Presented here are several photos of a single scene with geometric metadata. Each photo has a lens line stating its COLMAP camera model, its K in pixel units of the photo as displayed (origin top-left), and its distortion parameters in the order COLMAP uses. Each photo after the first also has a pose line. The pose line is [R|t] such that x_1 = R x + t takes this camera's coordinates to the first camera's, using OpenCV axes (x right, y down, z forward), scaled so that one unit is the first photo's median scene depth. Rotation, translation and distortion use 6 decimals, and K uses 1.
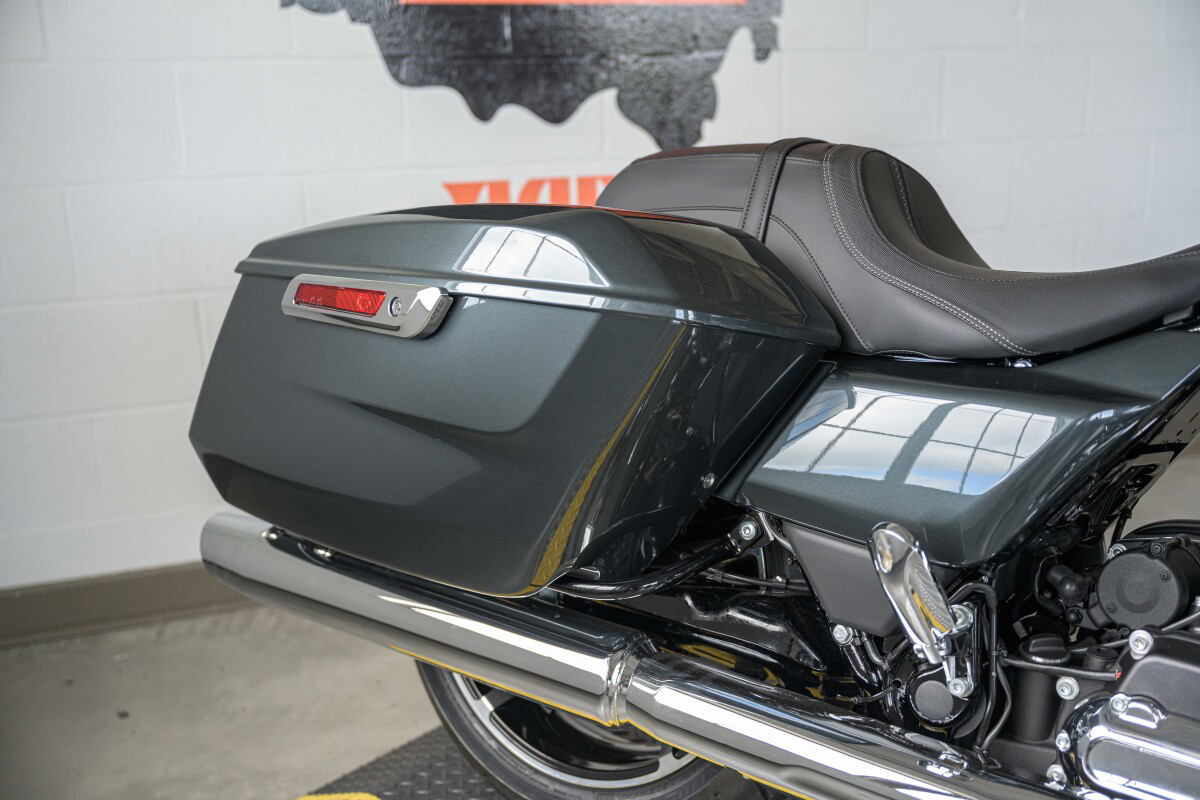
lens RADIAL K [[1268.8, 0, 600.0], [0, 1268.8, 400.0], [0, 0, 1]] dist [-0.004990, -0.004408]
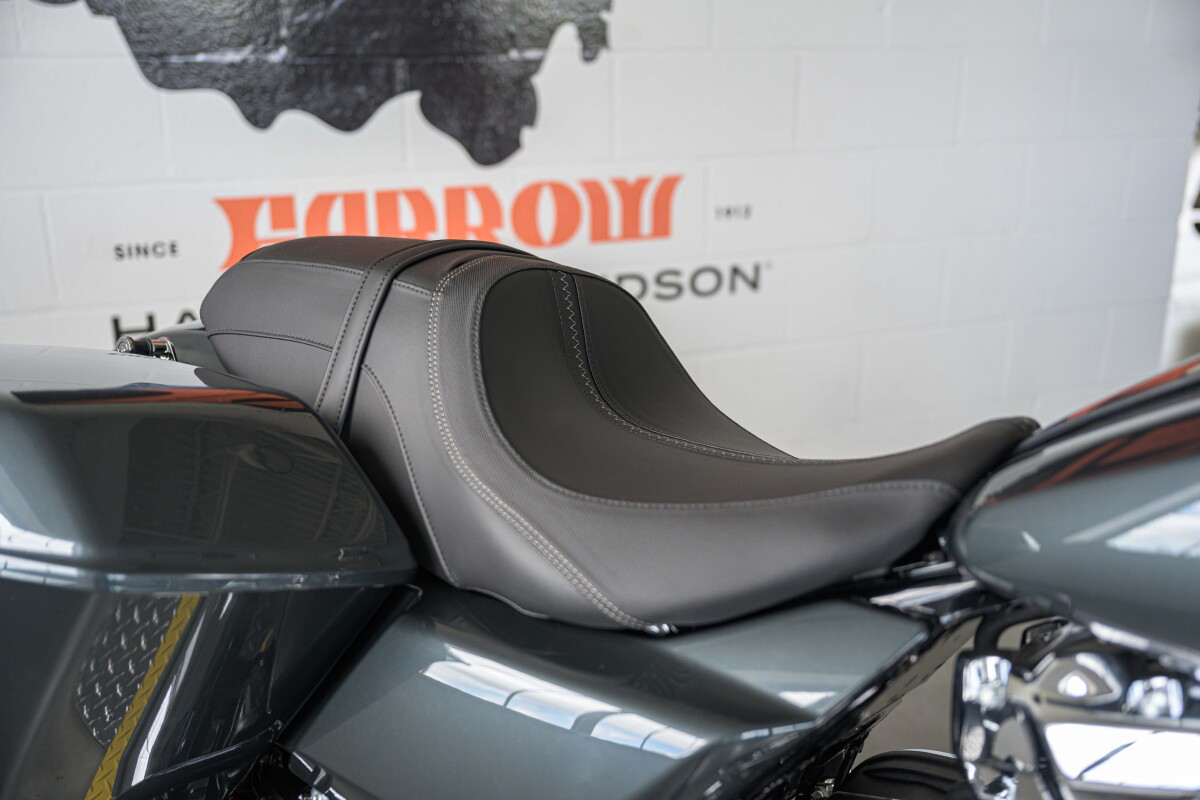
lens RADIAL K [[1195.8, 0, 600.0], [0, 1195.8, 400.0], [0, 0, 1]] dist [-0.000218, 0.004624]
pose [[0.999476, 0.014171, 0.029097, 0.117528], [-0.015769, 0.998339, 0.055419, -0.077456], [-0.028263, -0.055849, 0.998039, 0.144619]]
